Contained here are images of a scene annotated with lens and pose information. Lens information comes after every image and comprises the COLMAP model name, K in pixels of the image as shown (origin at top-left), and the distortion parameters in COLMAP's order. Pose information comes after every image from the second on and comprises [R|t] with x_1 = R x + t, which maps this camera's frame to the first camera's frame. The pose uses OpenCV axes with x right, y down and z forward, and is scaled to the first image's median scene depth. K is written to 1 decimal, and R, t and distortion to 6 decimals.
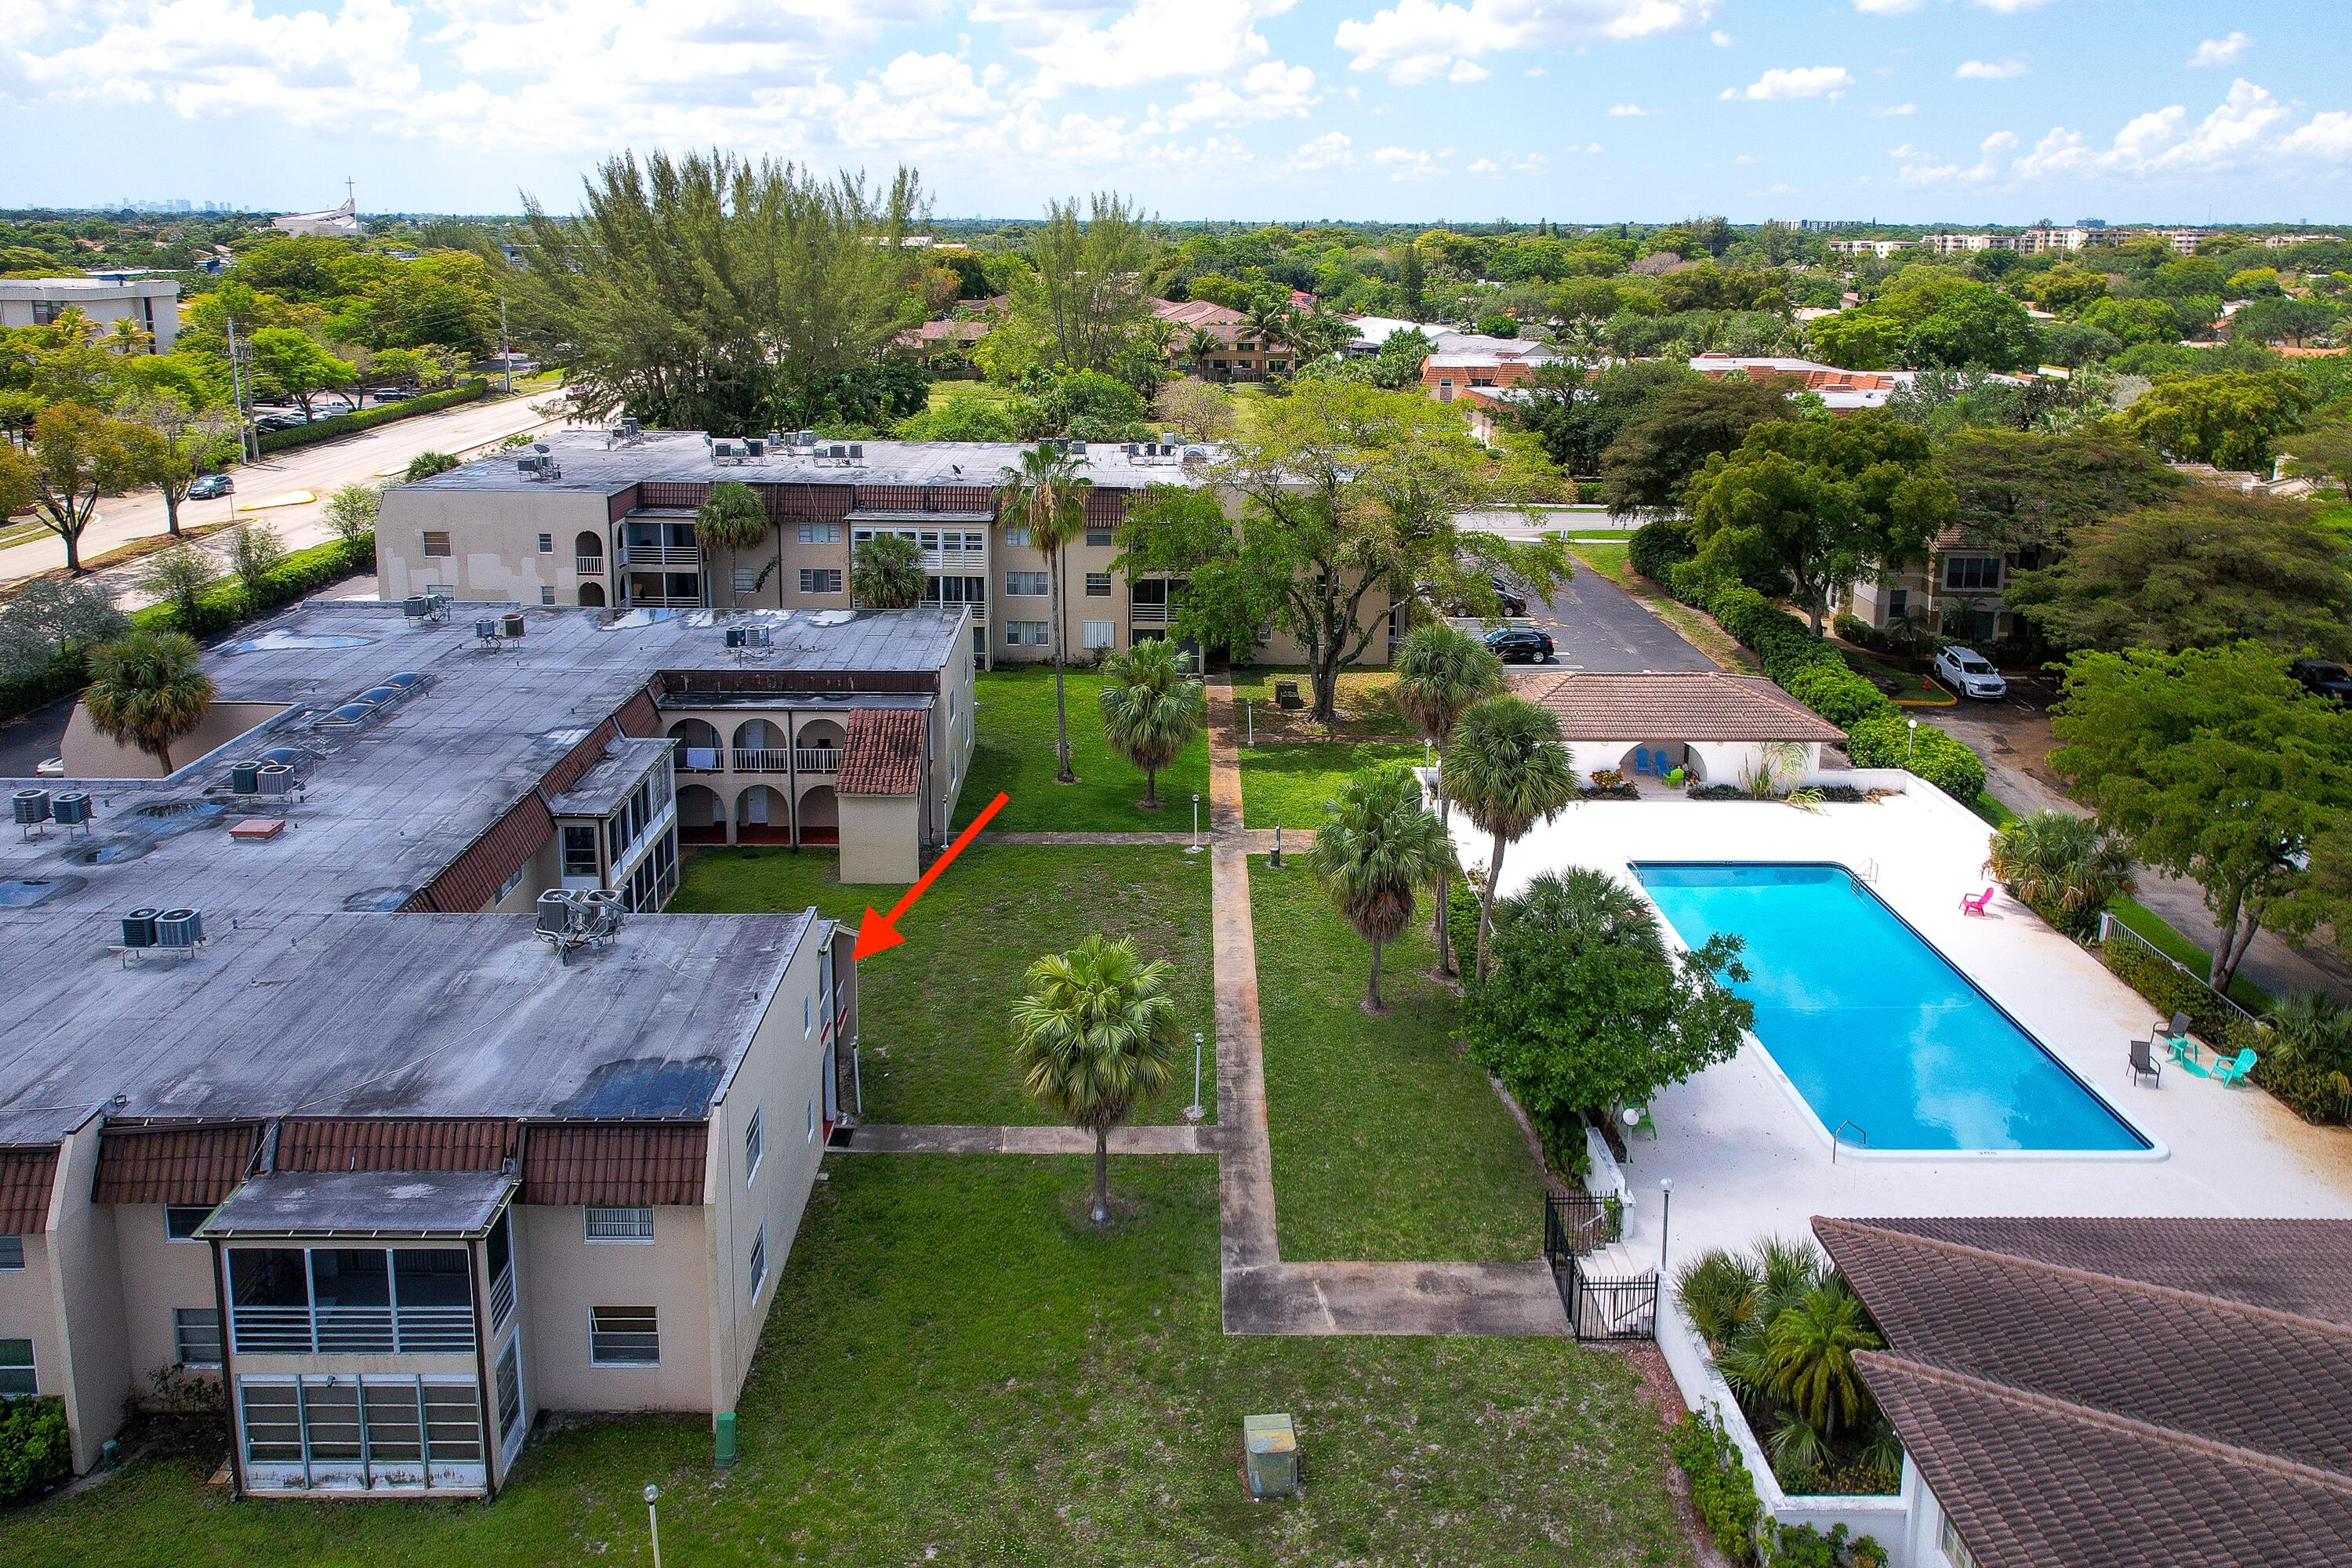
lens RADIAL K [[2275.3, 0, 1176.0], [0, 2275.3, 784.0], [0, 0, 1]] dist [-0.004043, -0.001286]
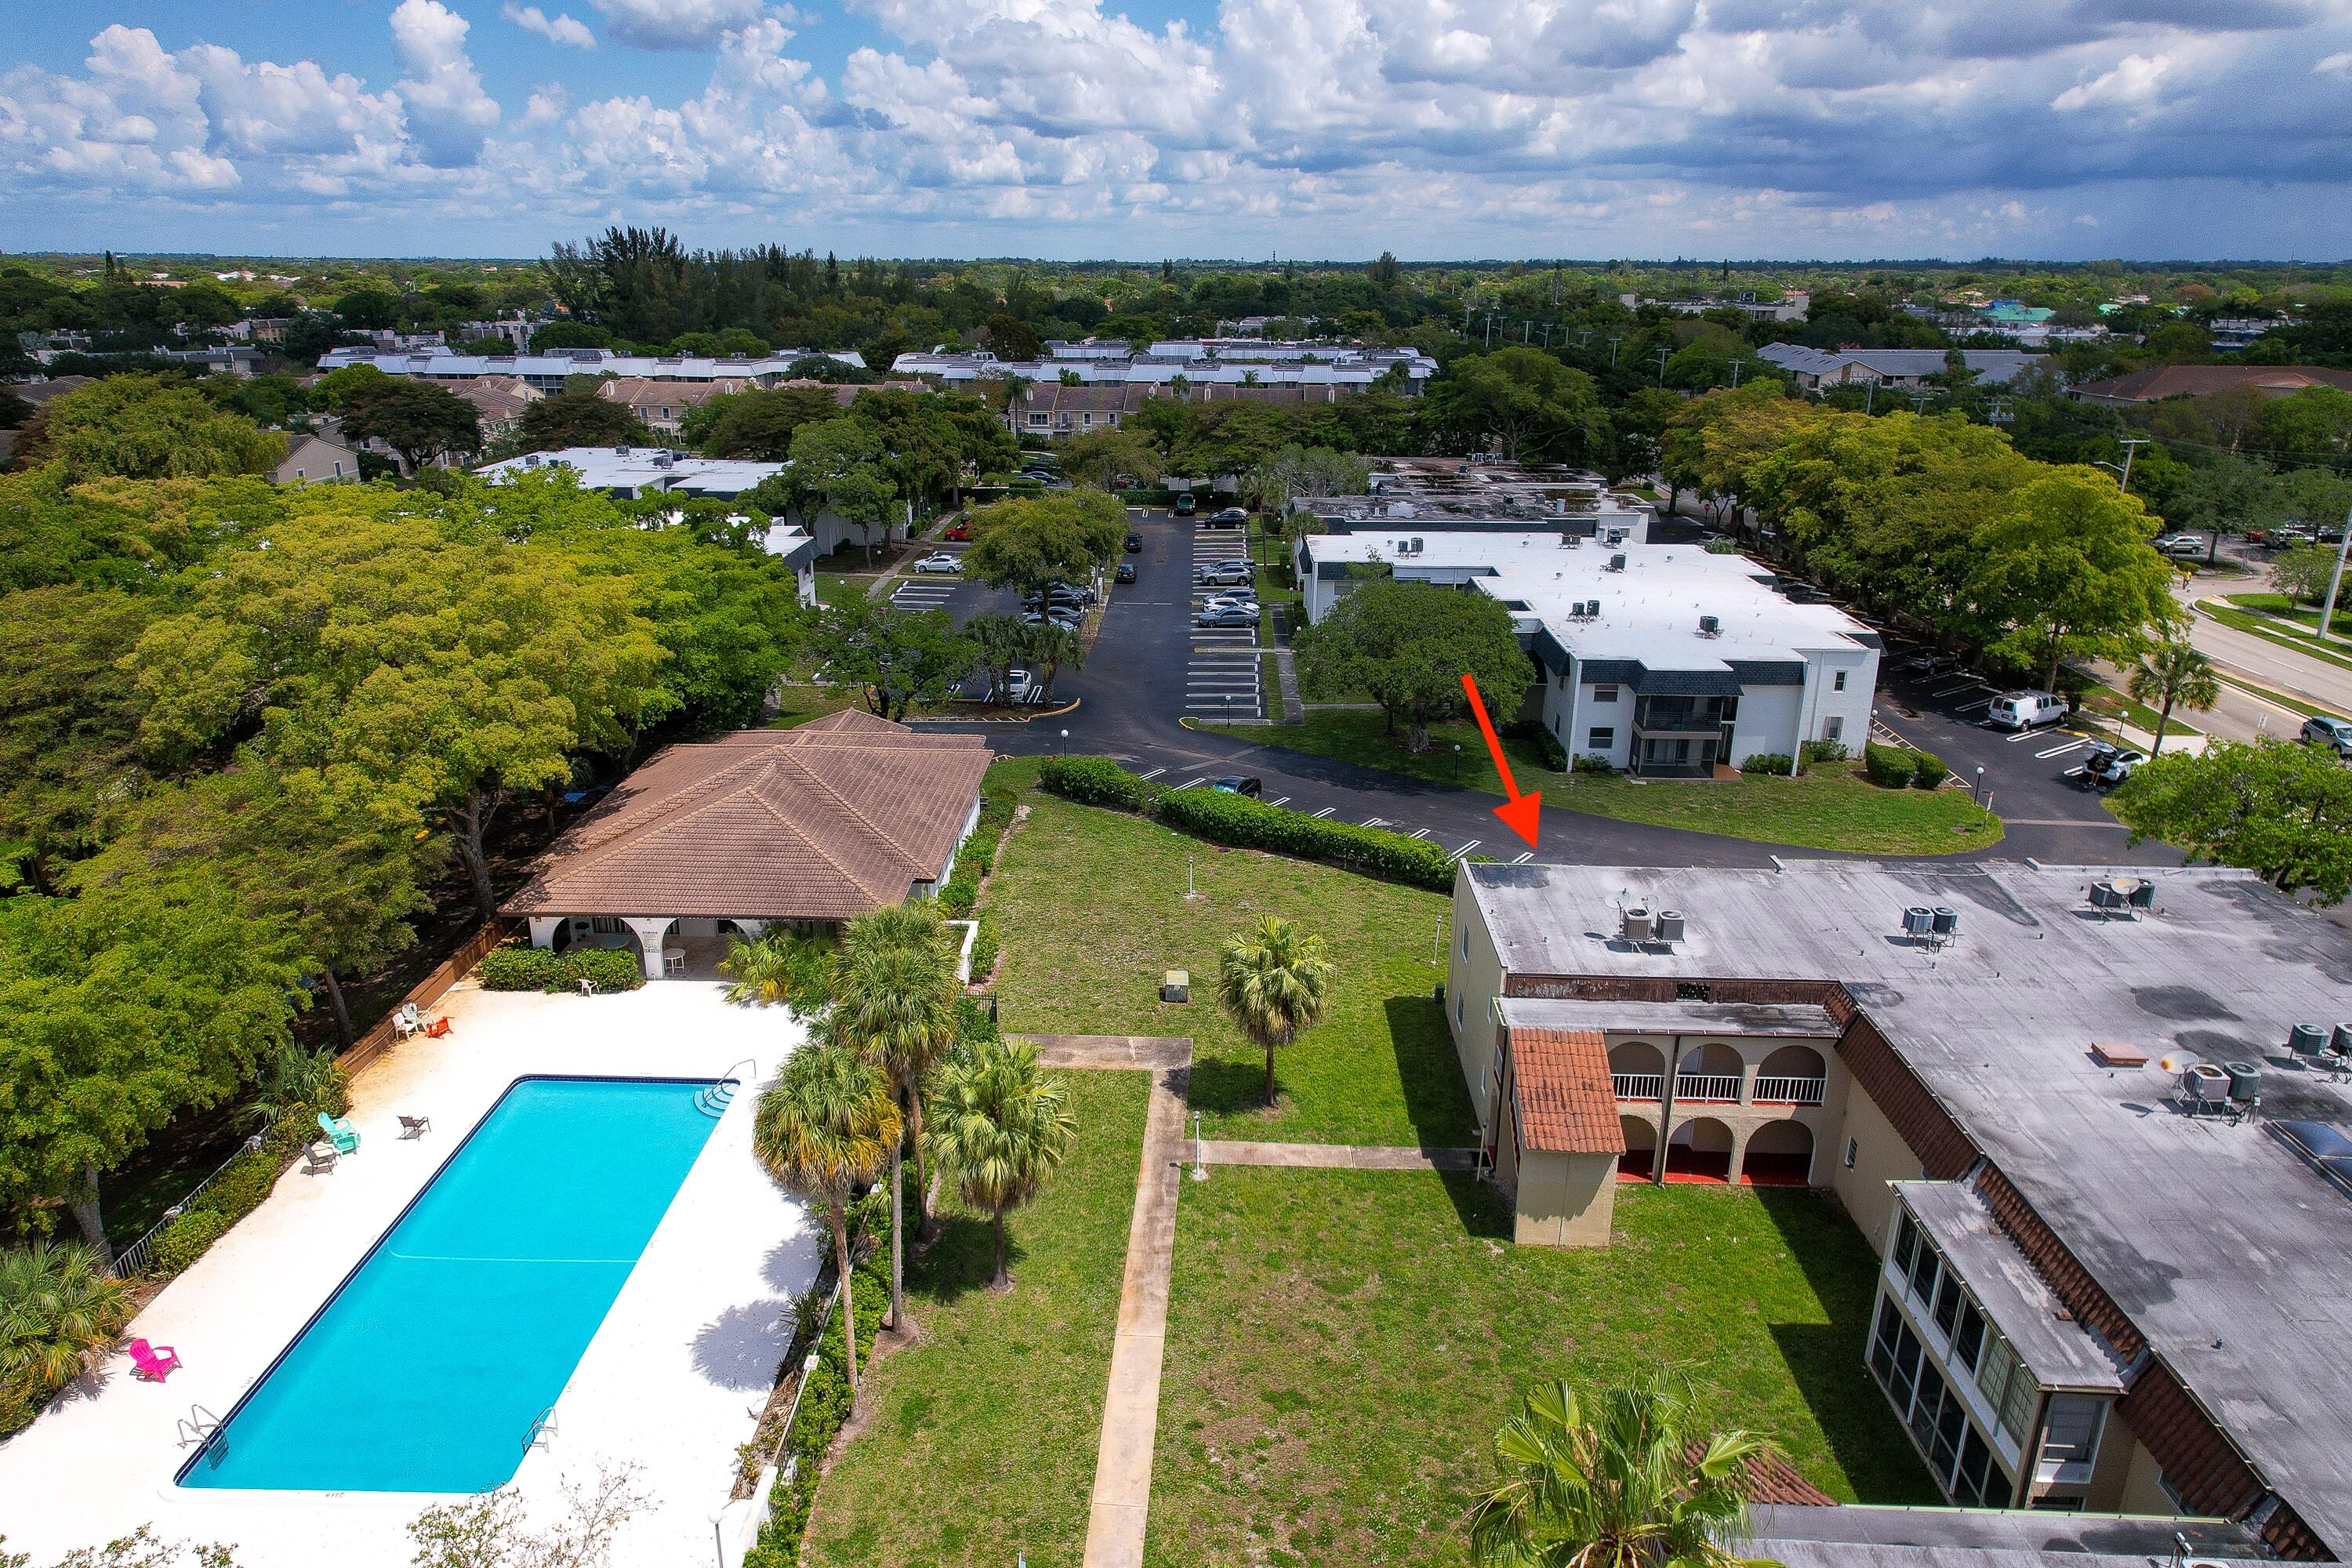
lens RADIAL K [[1533.0, 0, 1176.0], [0, 1533.0, 784.0], [0, 0, 1]] dist [0.001212, 0.000253]
pose [[-0.998712, -0.035947, 0.035797, -0.001128], [-0.011525, 0.847945, 0.529958, -0.461306], [-0.049404, 0.528863, -0.847268, 1.581368]]
